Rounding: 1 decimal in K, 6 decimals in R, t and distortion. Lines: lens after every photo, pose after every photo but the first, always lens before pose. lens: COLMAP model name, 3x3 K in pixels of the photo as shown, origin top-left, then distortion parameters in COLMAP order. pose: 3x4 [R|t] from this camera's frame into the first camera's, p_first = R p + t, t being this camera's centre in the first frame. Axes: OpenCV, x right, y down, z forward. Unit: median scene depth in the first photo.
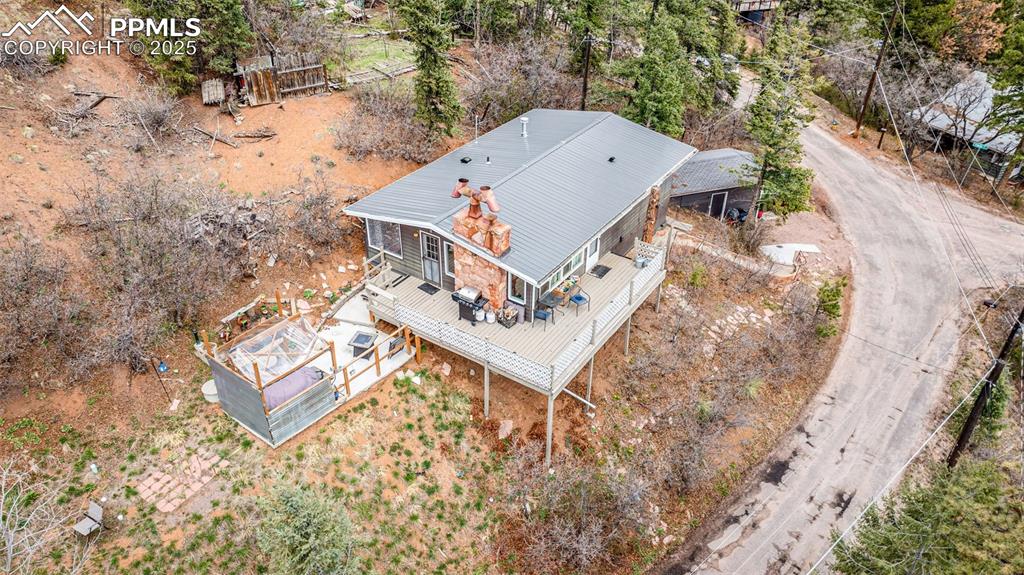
lens RADIAL K [[727.6, 0, 512.1], [0, 727.6, 287.7], [0, 0, 1]] dist [-0.025597, 0.006218]
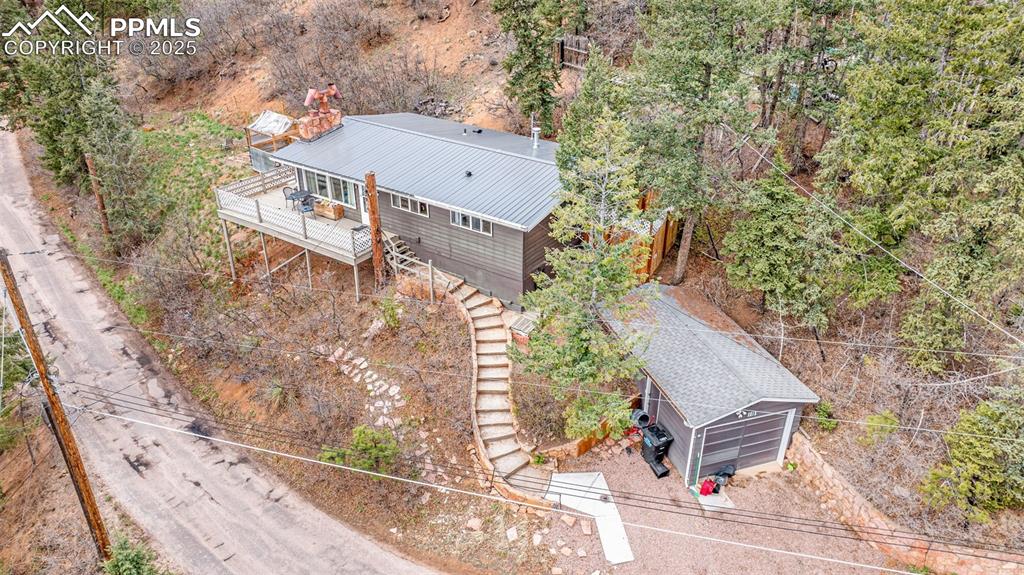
lens RADIAL K [[727.6, 0, 512.3], [0, 727.6, 287.7], [0, 0, 1]] dist [-0.025597, 0.006218]
pose [[-0.019933, 0.459669, -0.887866, 1.167192], [-0.554666, 0.733767, 0.392341, -0.529380], [0.831834, 0.500290, 0.240337, 1.028669]]
